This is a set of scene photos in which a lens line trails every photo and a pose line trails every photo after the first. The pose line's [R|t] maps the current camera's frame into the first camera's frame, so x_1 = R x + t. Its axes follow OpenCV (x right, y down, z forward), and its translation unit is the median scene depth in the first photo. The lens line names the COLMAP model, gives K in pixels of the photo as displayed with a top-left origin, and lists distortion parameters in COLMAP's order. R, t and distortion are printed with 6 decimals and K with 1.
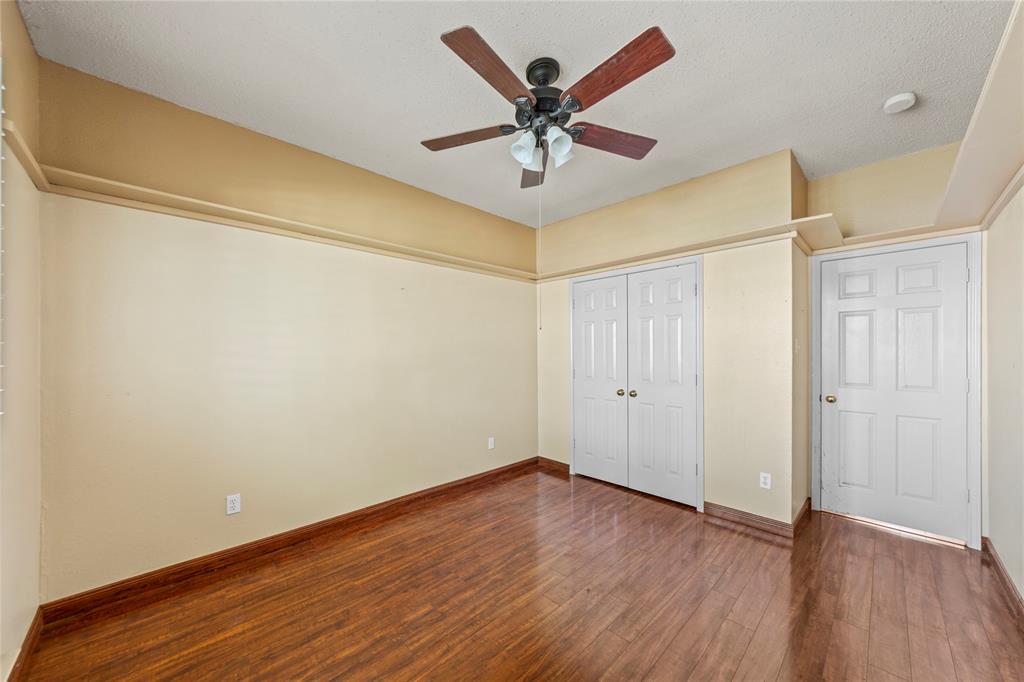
lens RADIAL K [[369.8, 0, 515.5], [0, 369.8, 352.6], [0, 0, 1]] dist [0.000675, 0.000056]
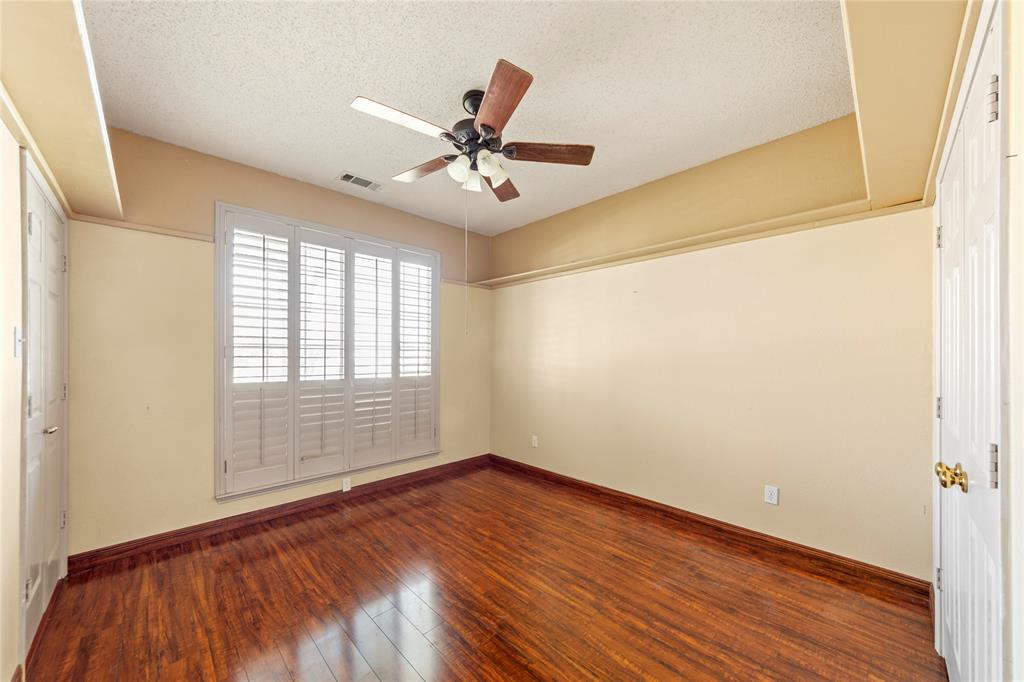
lens RADIAL K [[369.8, 0, 515.5], [0, 369.8, 352.6], [0, 0, 1]] dist [0.000675, 0.000056]
pose [[0.005270, 0.007452, -0.999958, 0.846302], [-0.000247, 0.999972, 0.007451, -0.022932], [0.999986, 0.000208, 0.005272, 0.770679]]
